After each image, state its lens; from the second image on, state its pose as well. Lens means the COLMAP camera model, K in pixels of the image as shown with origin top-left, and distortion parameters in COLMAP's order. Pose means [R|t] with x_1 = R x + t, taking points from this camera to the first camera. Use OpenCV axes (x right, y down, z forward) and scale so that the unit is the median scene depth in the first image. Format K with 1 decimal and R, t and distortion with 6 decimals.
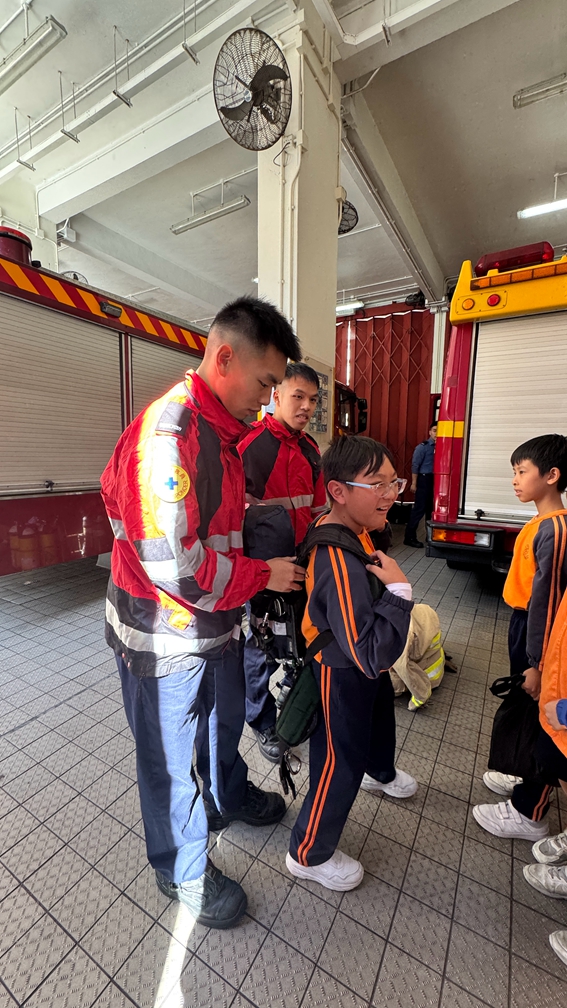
lens RADIAL K [[403.3, 0, 282.7], [0, 403.3, 504.5], [0, 0, 1]] dist [-0.000706, 0.000188]
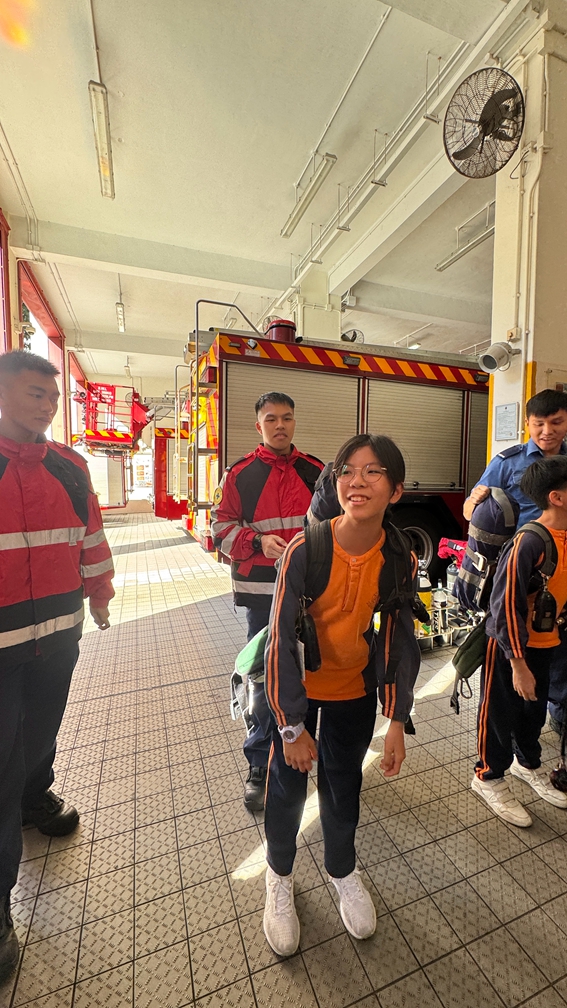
lens RADIAL K [[403.3, 0, 282.7], [0, 403.3, 504.5], [0, 0, 1]] dist [-0.000706, 0.000188]
pose [[0.771667, 0.032551, -0.635193, 0.185207], [-0.077424, 0.996070, -0.043015, 0.010589], [0.631296, 0.082373, 0.771155, -0.019990]]
